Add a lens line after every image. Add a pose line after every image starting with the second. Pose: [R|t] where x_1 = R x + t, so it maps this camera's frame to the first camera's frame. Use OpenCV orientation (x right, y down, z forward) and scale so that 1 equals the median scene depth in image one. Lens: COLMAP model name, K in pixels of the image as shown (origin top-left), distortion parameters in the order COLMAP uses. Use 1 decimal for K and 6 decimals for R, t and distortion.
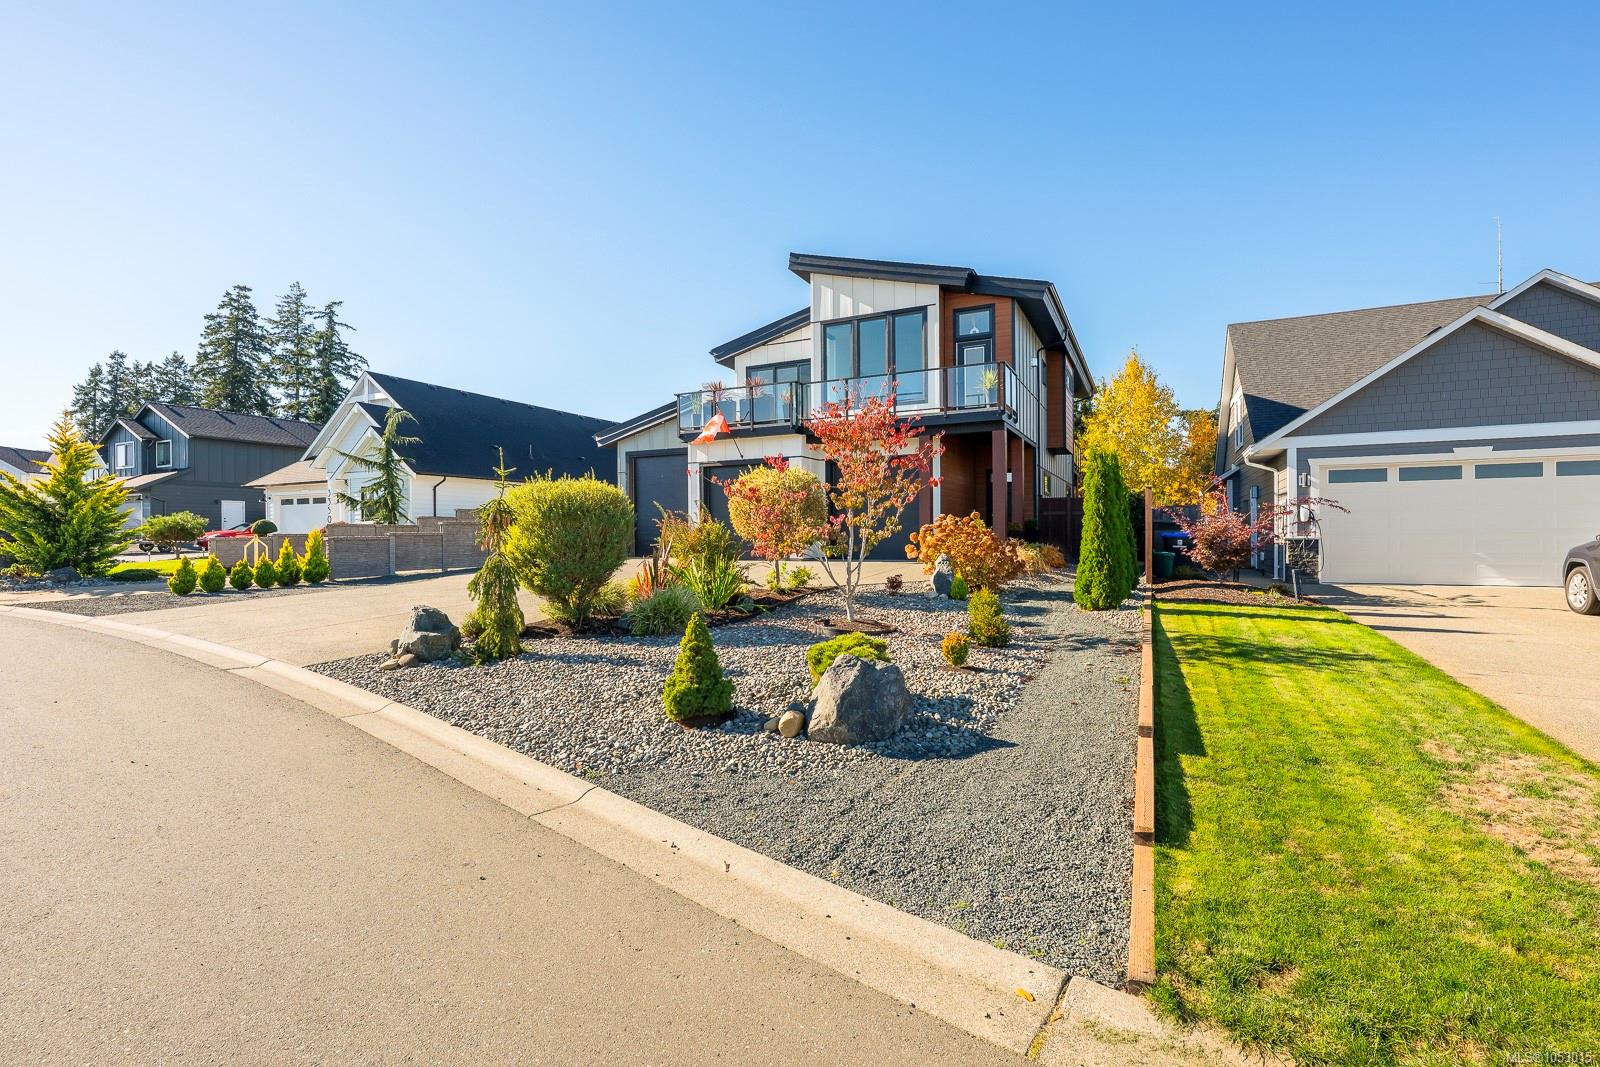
lens RADIAL K [[709.3, 0, 800.0], [0, 709.3, 533.5], [0, 0, 1]] dist [0.000300, 0.000013]
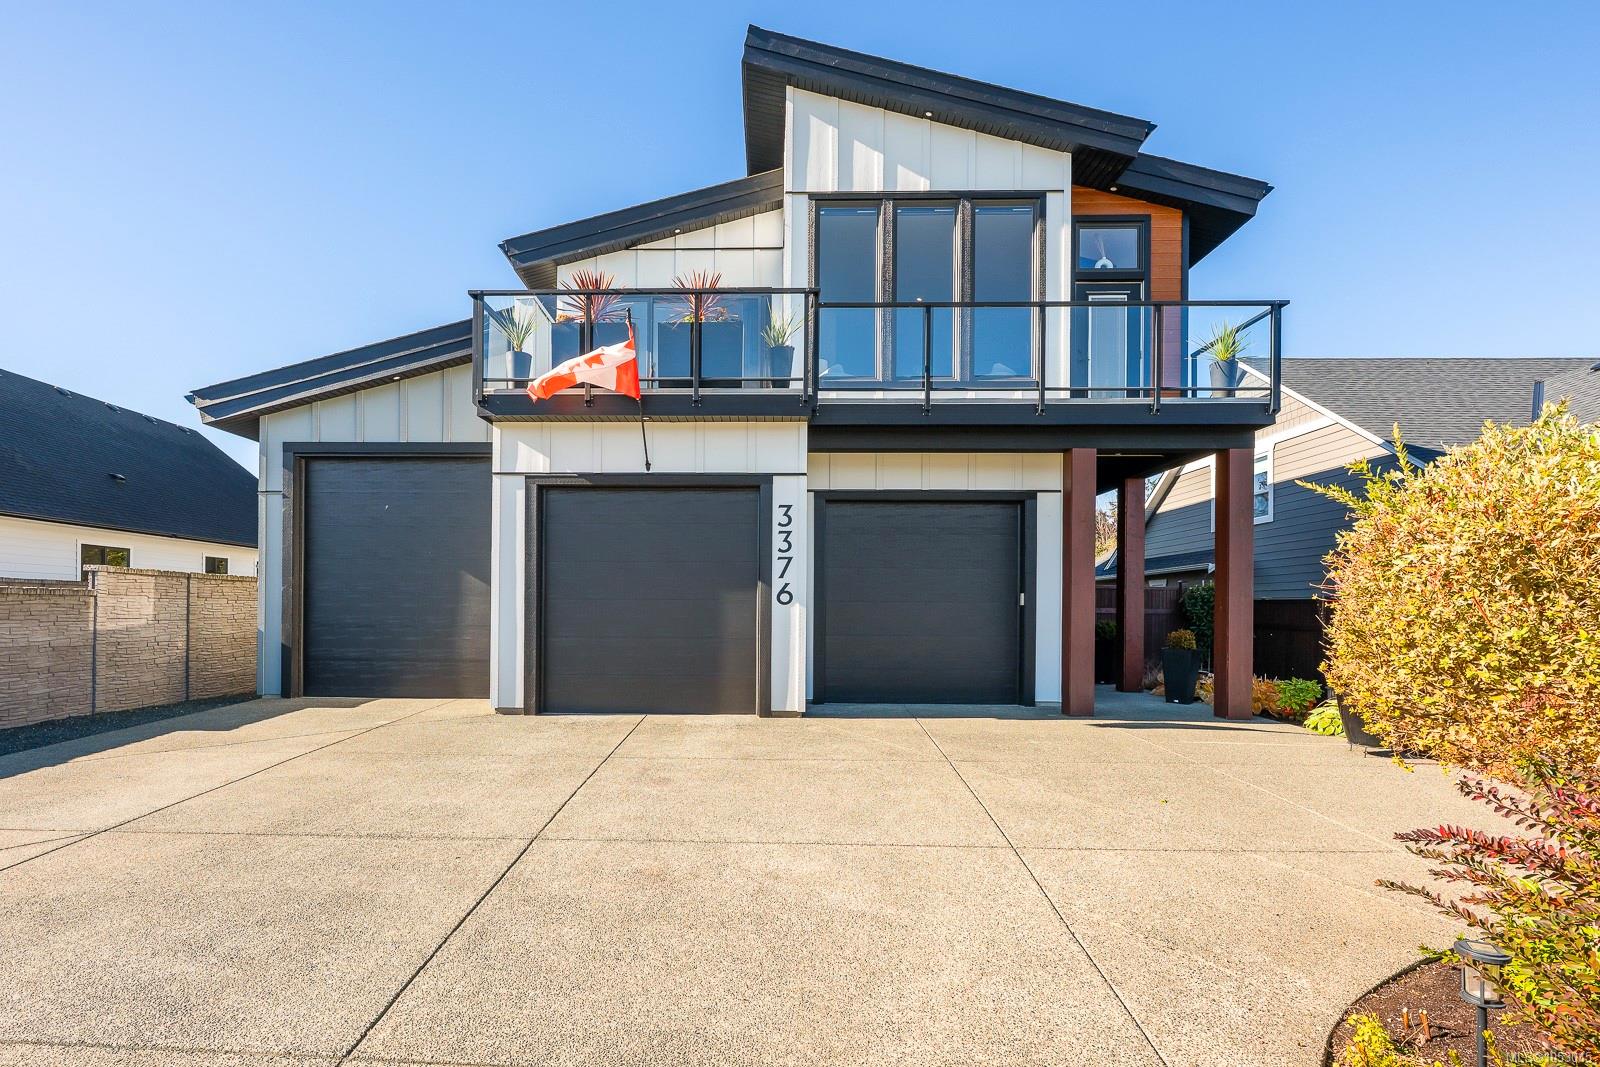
lens RADIAL K [[751.4, 0, 760.3], [0, 751.4, 613.5], [0, 0, 1]] dist [0.000825, -0.000030]
pose [[0.908515, 0.012988, 0.417651, -0.205094], [-0.014207, 0.999899, -0.000191, -0.022666], [-0.417611, -0.005760, 0.908608, 0.571064]]
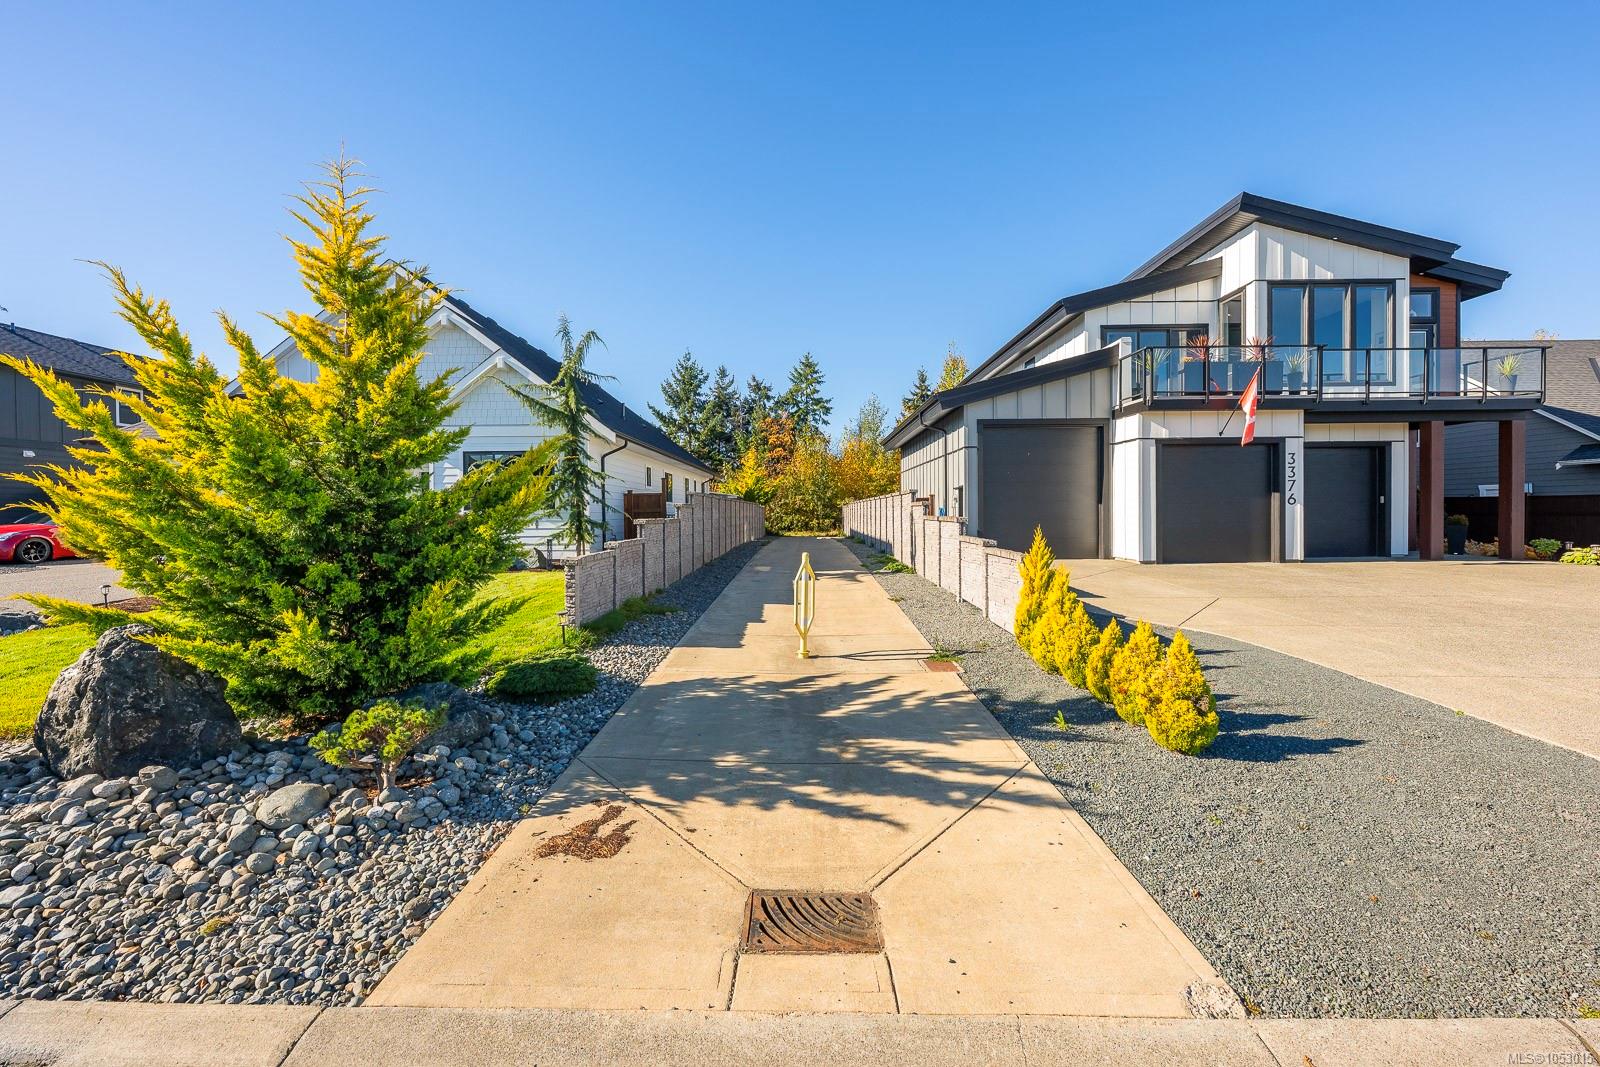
lens RADIAL K [[644.9, 0, 793.3], [0, 644.9, 521.0], [0, 0, 1]] dist [-0.000212, -0.000032]
pose [[0.900104, -0.007884, 0.435604, -0.839014], [0.001827, 0.999896, 0.014322, -0.021018], [-0.435671, -0.012095, 0.900025, 0.552715]]
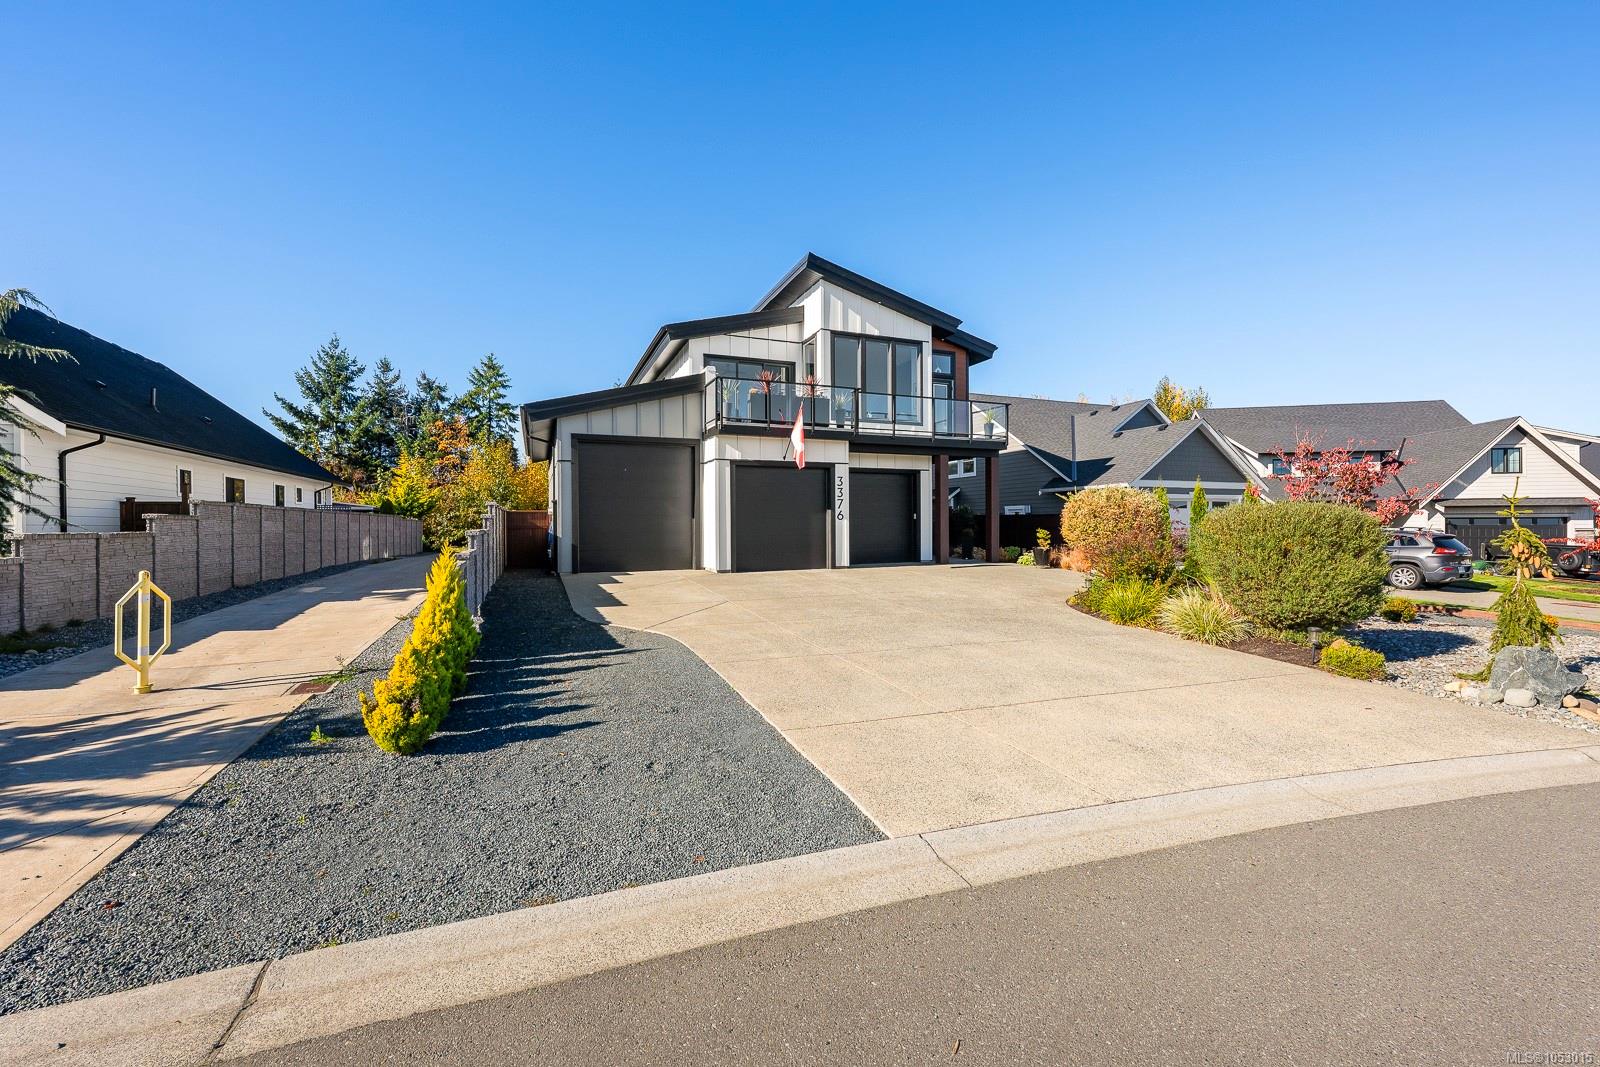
lens RADIAL K [[642.0, 0, 800.0], [0, 642.0, 533.5], [0, 0, 1]] dist [-0.000691, -0.000143]
pose [[0.660131, -0.008948, 0.751097, -0.699621], [-0.000228, 0.999927, 0.012113, -0.020225], [-0.751150, -0.008168, 0.660081, 0.431644]]
